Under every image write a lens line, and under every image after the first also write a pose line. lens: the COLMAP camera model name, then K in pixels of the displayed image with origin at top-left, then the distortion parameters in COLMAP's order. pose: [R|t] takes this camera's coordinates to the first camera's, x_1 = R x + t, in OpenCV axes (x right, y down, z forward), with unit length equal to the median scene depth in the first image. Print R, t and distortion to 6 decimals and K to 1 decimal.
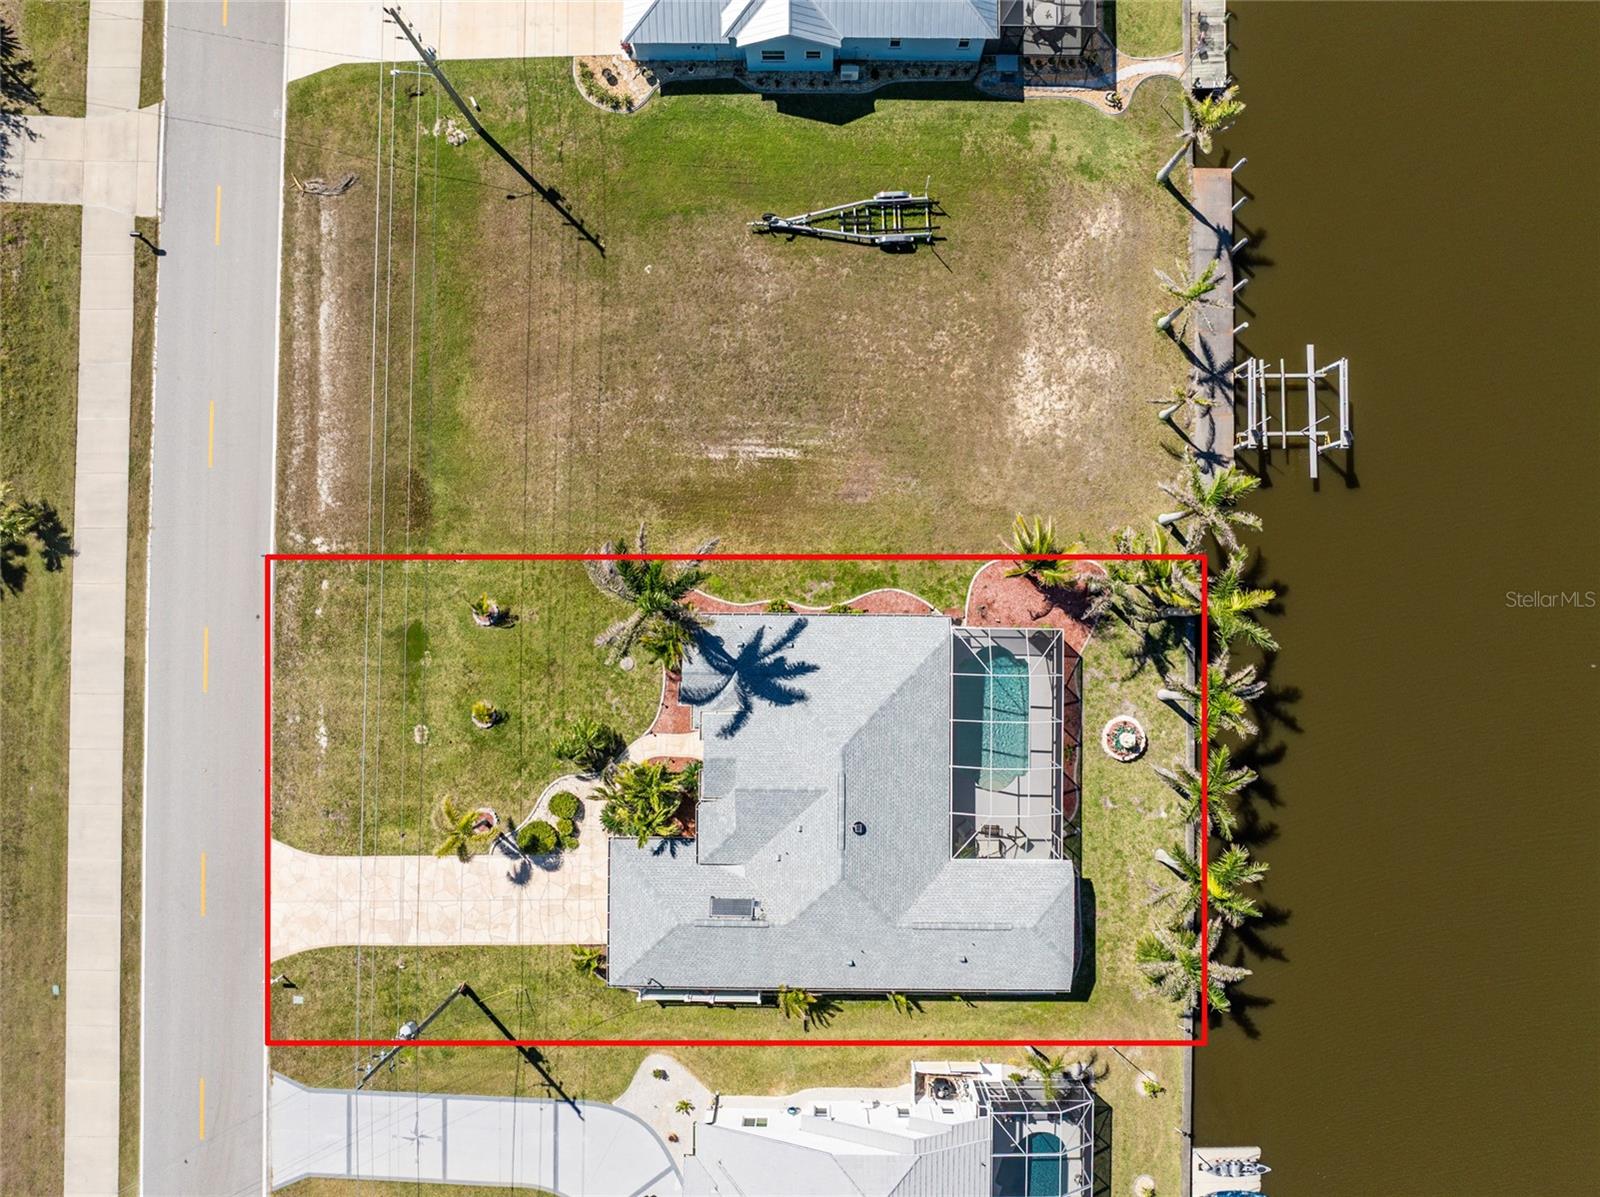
lens RADIAL K [[1141.9, 0, 803.9], [0, 1141.9, 563.6], [0, 0, 1]] dist [-0.035563, -0.004966]
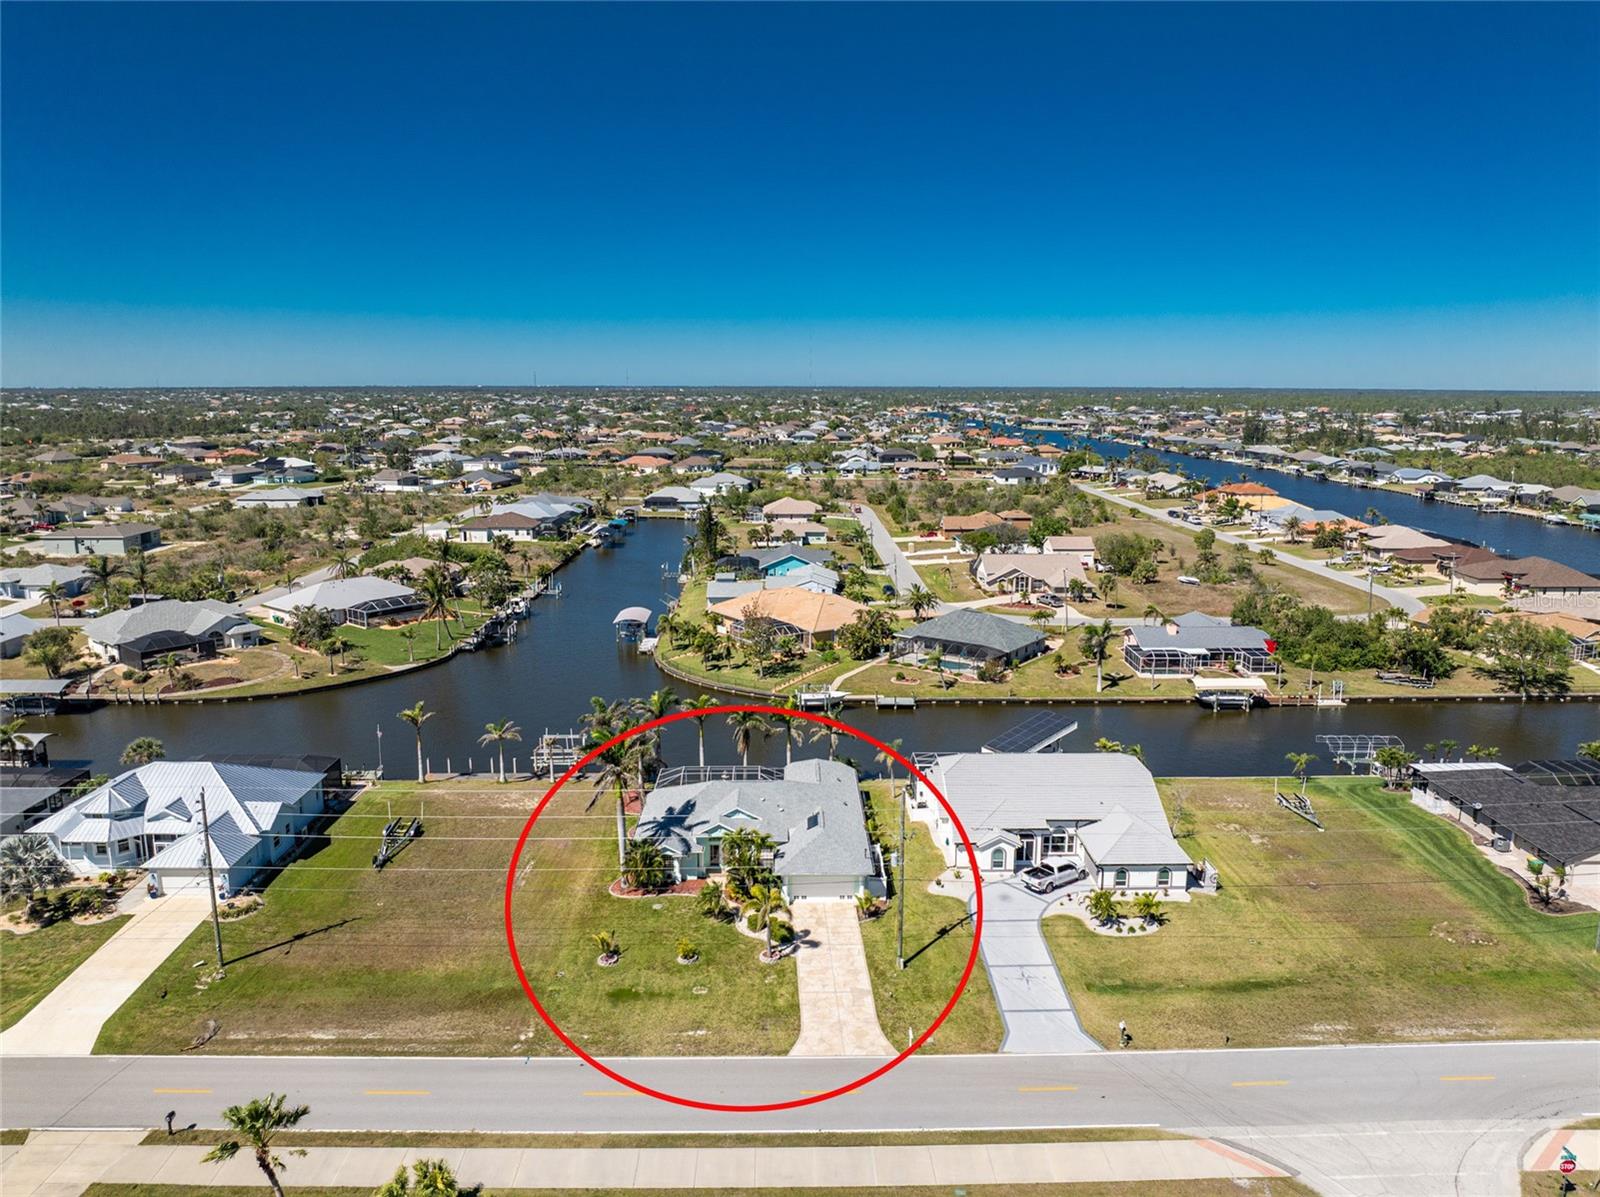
lens RADIAL K [[1141.9, 0, 803.9], [0, 1141.9, 563.6], [0, 0, 1]] dist [-0.035563, -0.004966]
pose [[-0.027120, -0.152188, 0.987979, -1.490708], [0.999330, 0.020185, 0.030541, 0.217311], [-0.024591, 0.988145, 0.151538, 0.361305]]
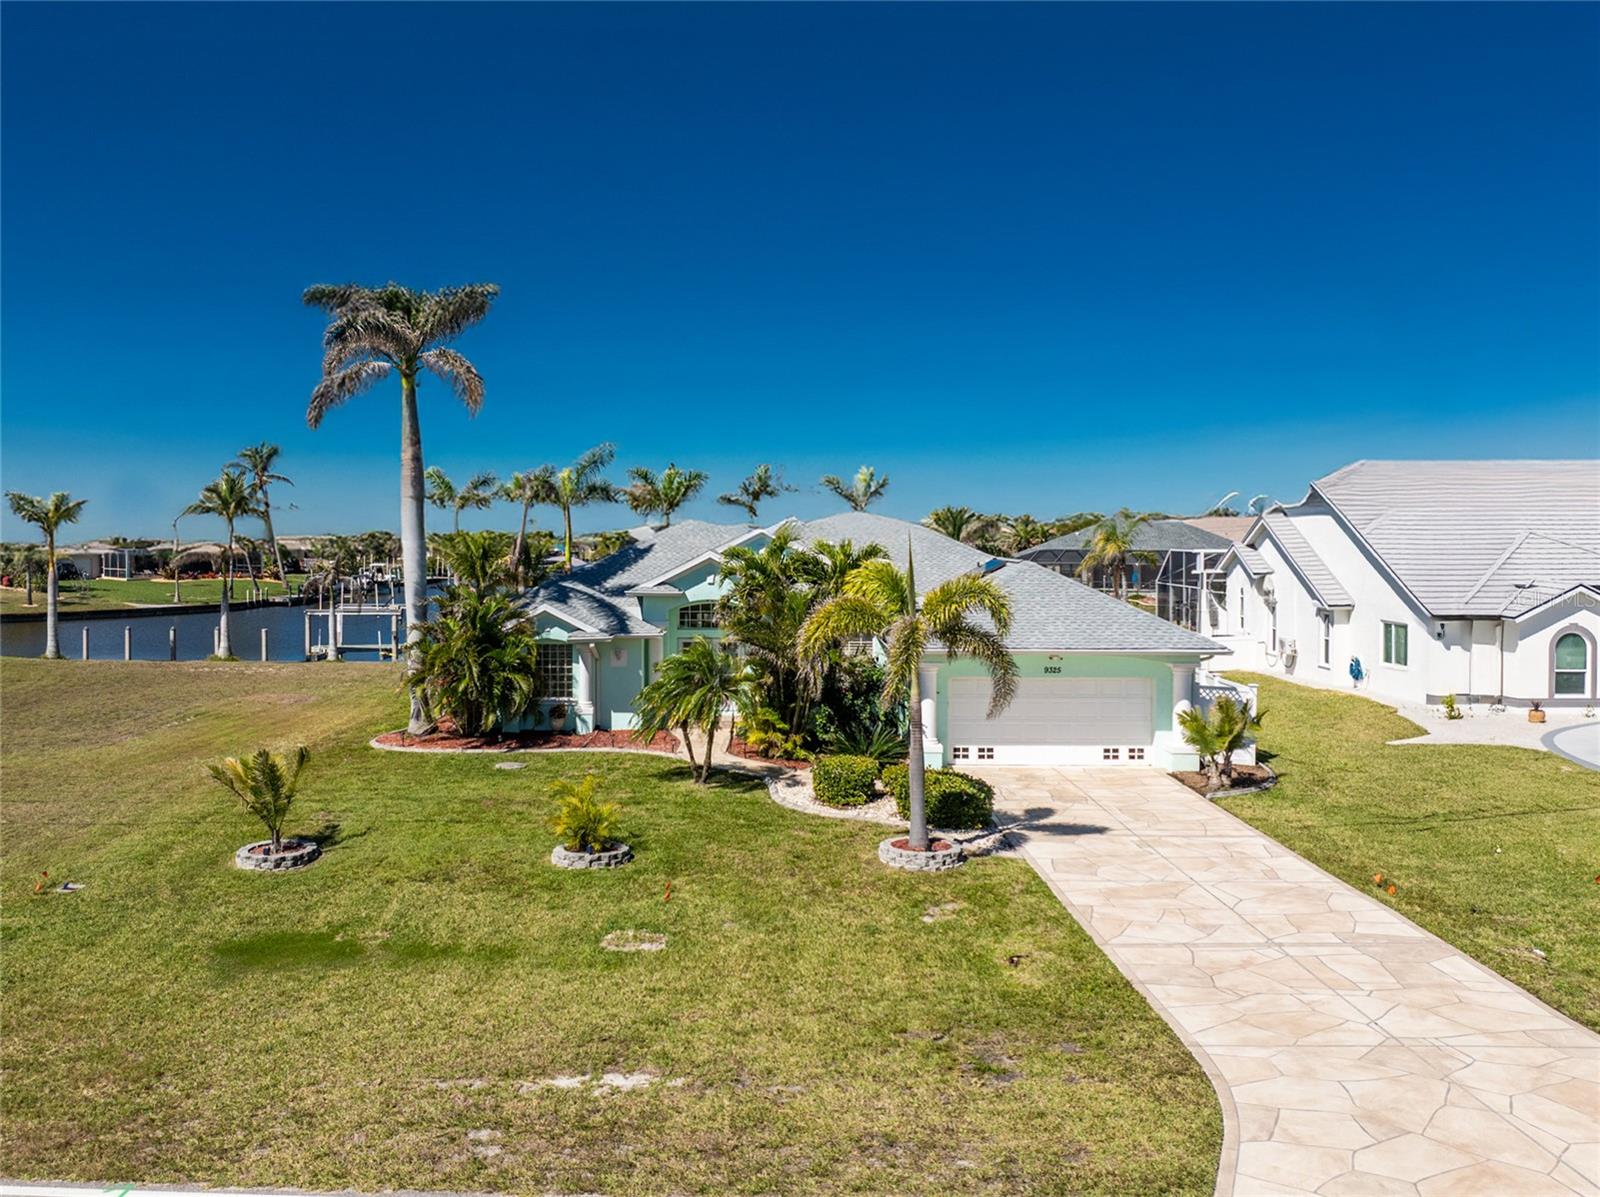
lens RADIAL K [[1328.1, 0, 713.4], [0, 1328.1, 600.0], [0, 0, 1]] dist [-0.037906, -0.006623]
pose [[0.030881, -0.050681, 0.998237, -0.652274], [0.999330, 0.021178, -0.029840, 0.178223], [-0.019628, 0.998490, 0.051301, 0.910142]]
